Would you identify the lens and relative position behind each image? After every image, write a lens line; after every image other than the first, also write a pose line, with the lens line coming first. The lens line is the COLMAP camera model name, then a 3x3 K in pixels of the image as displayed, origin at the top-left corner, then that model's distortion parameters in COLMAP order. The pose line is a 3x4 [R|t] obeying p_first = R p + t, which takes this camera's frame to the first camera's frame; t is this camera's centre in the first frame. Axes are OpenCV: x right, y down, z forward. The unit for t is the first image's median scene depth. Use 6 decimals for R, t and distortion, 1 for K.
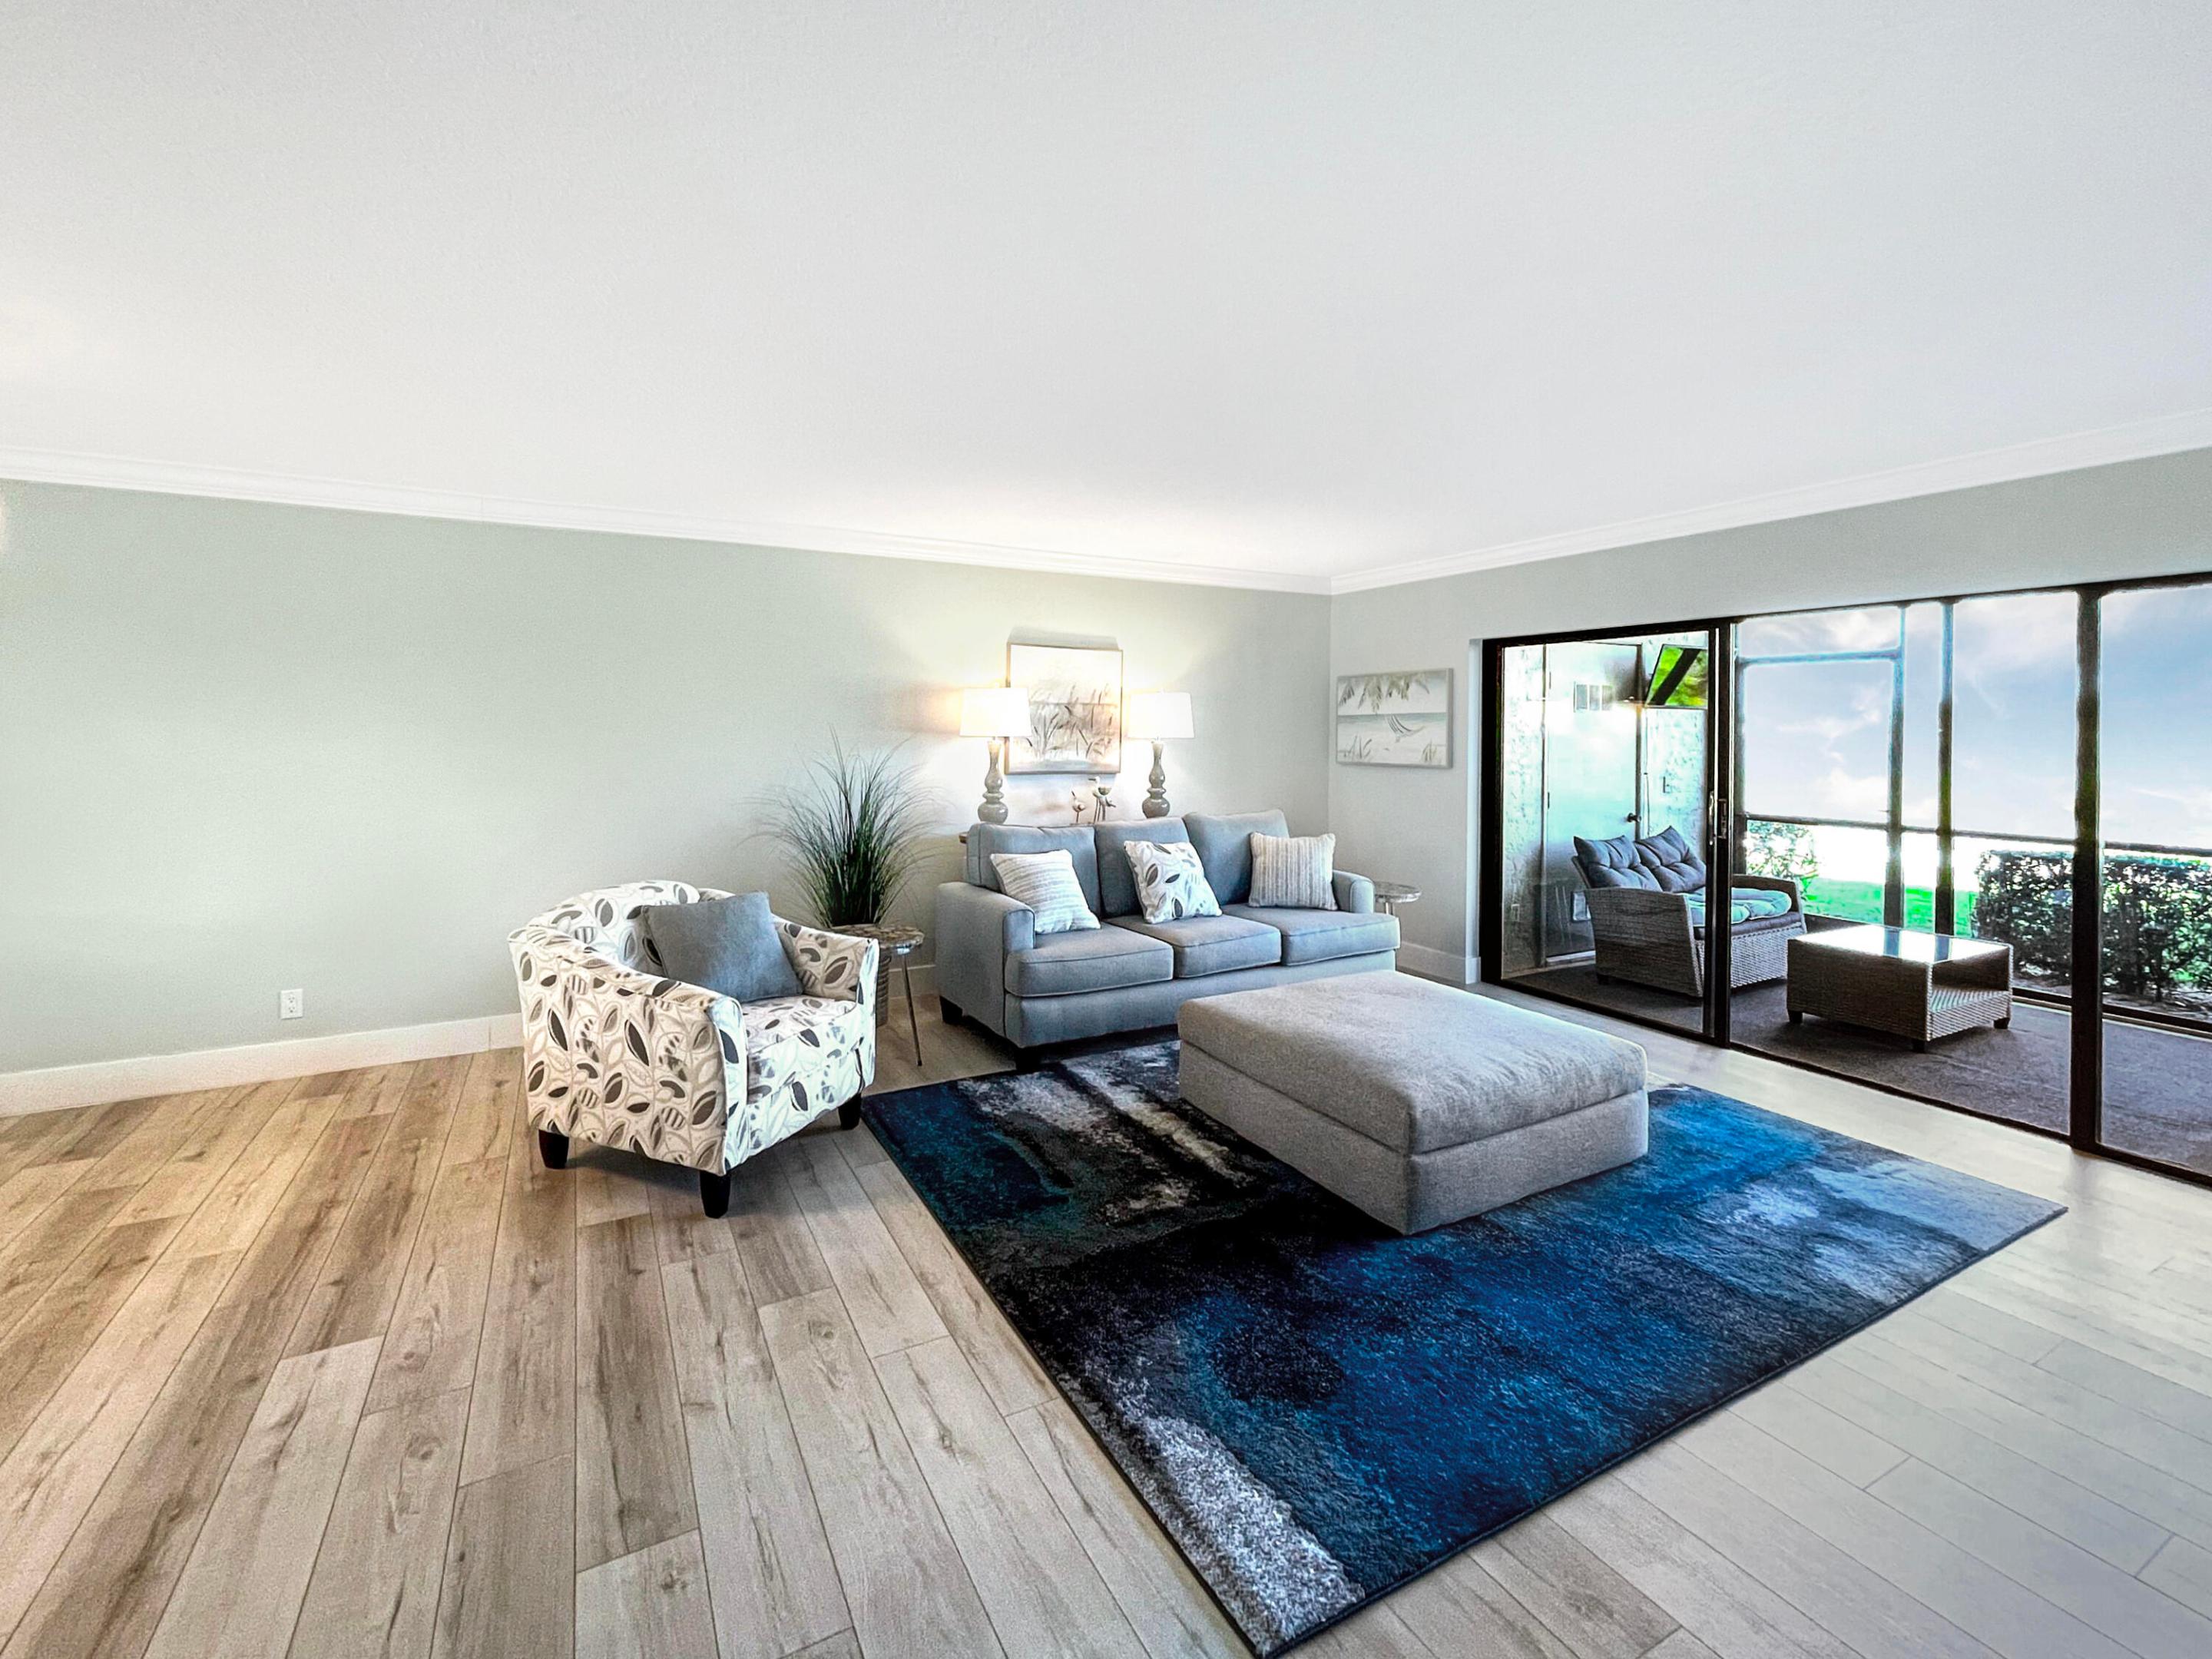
lens RADIAL K [[937.3, 0, 1055.2], [0, 937.3, 755.7], [0, 0, 1]] dist [-0.000927, 0.003832]
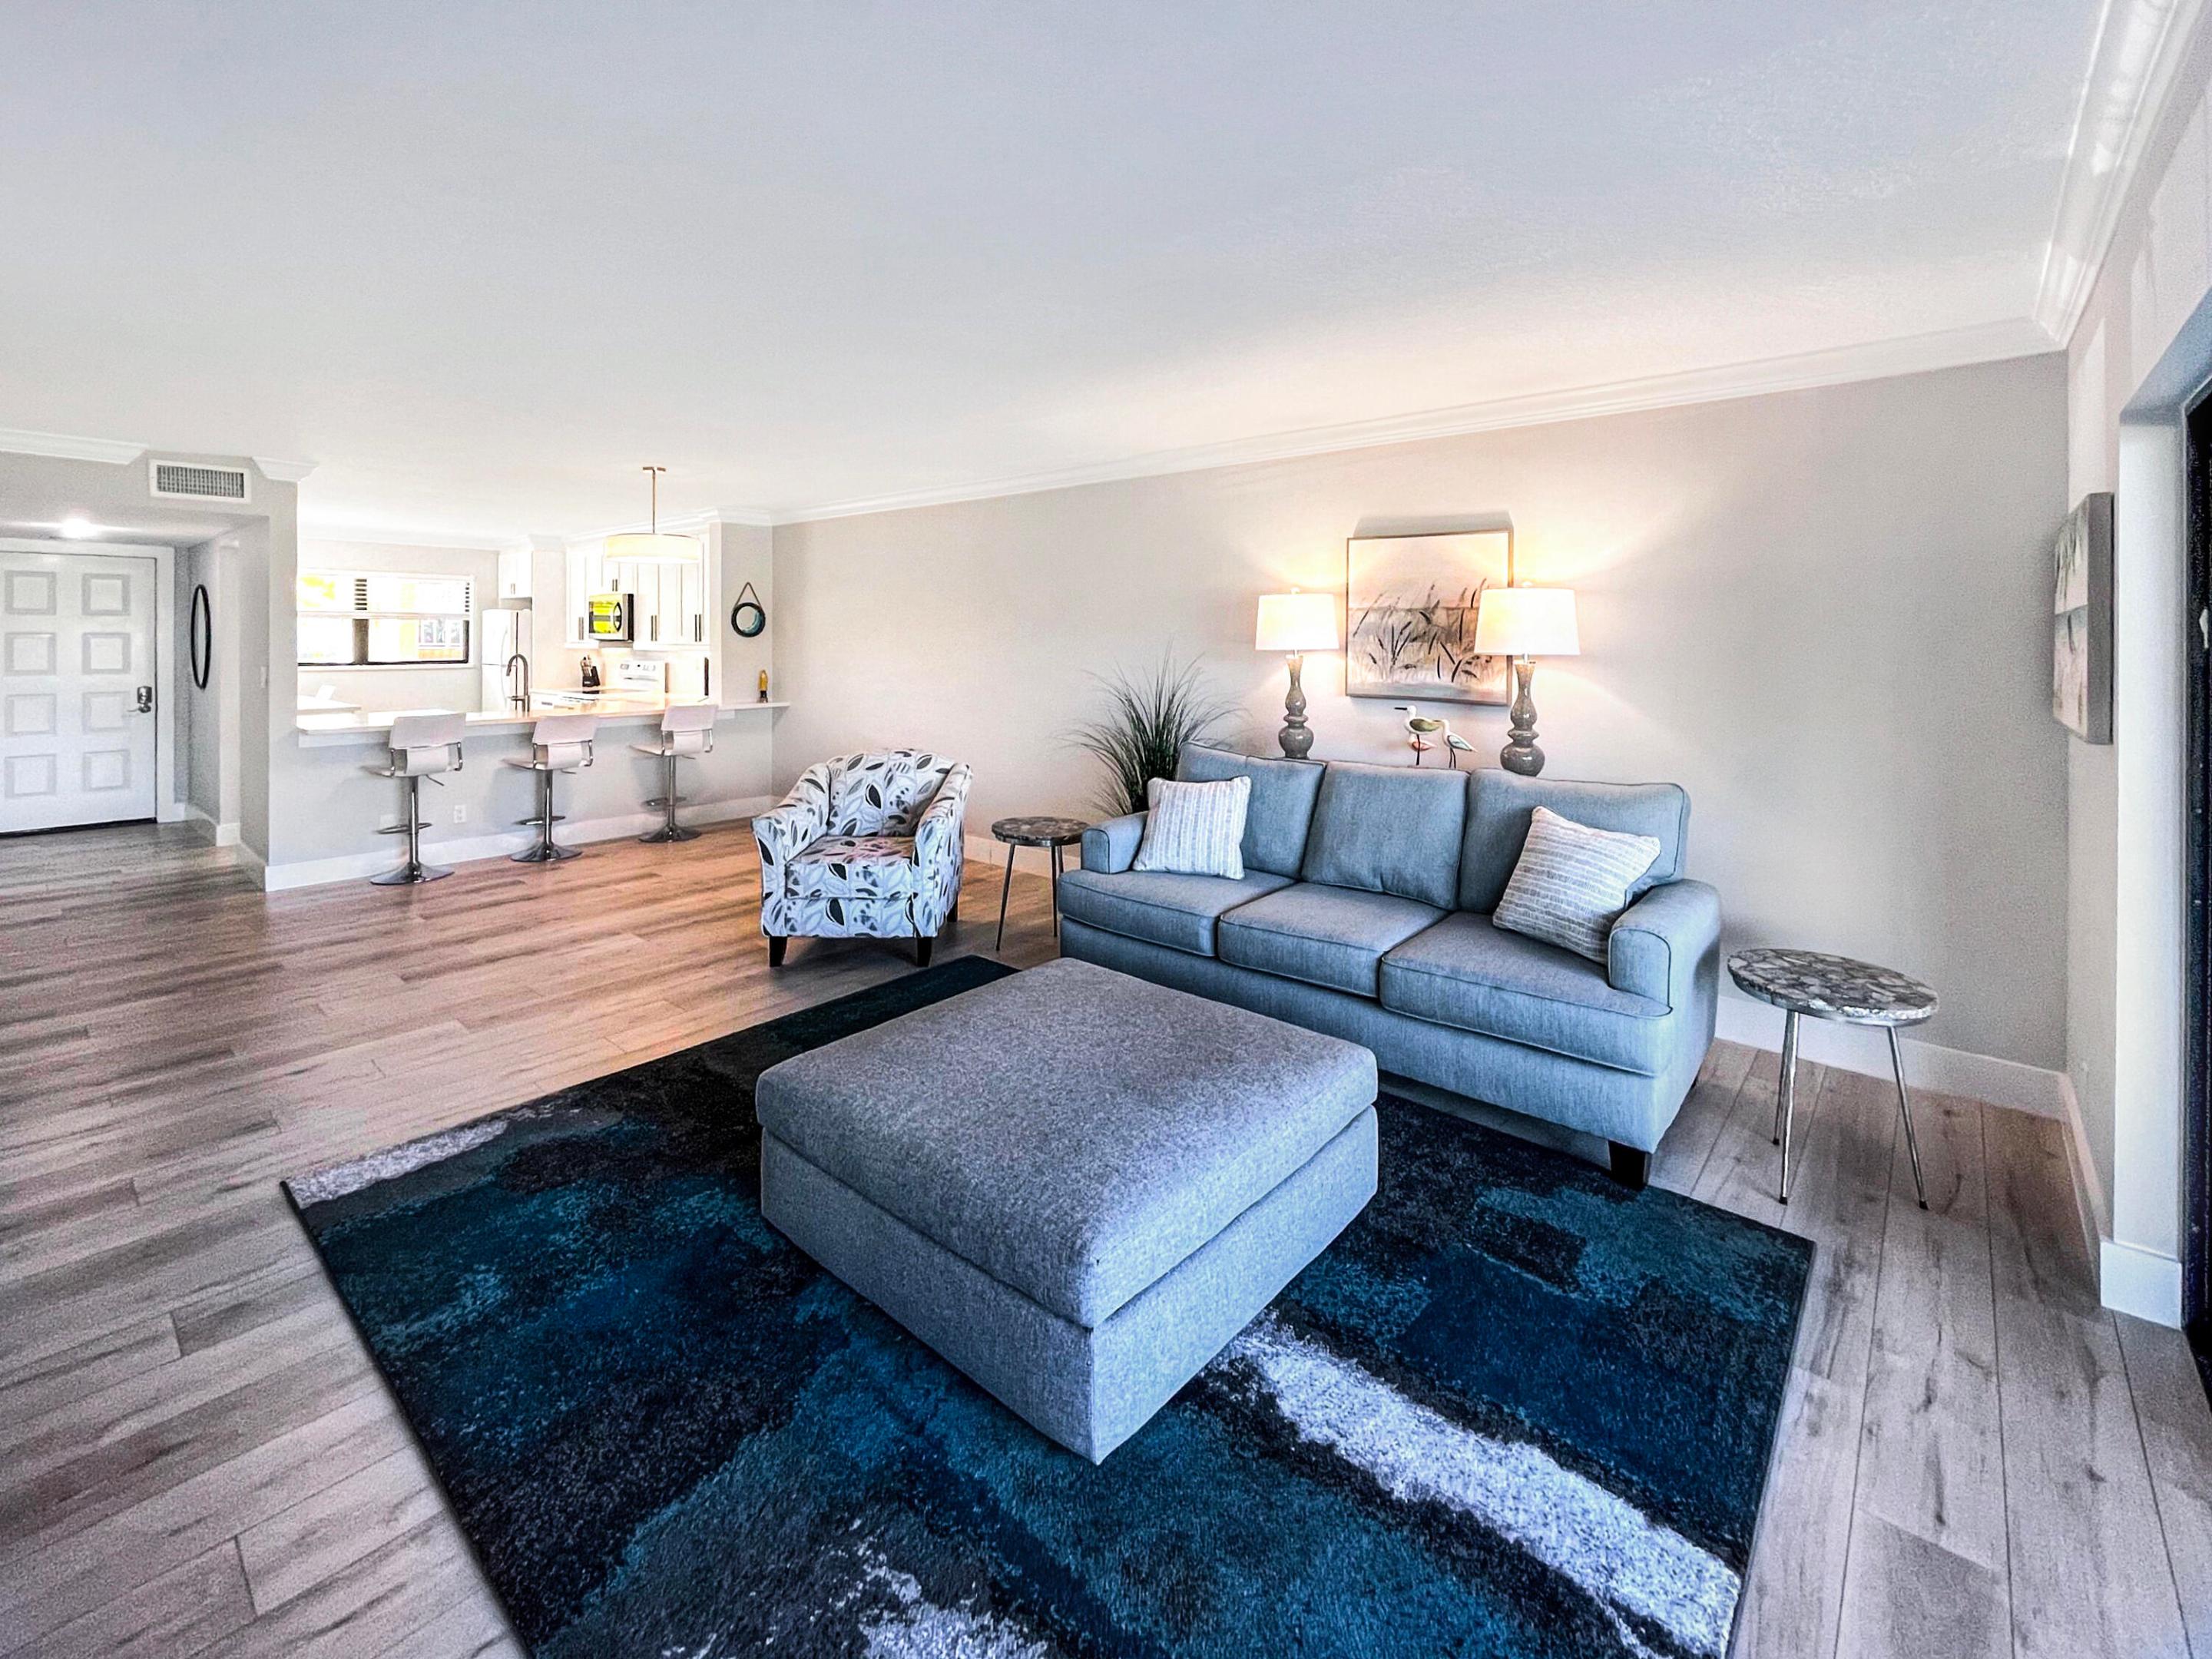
lens RADIAL K [[997.6, 0, 1075.5], [0, 997.6, 656.5], [0, 0, 1]] dist [-0.002157, 0.000554]
pose [[0.358483, 0.017993, -0.933363, 4.134332], [-0.033263, 0.999426, 0.006491, -0.079074], [0.932944, 0.028719, 0.358875, 2.759077]]
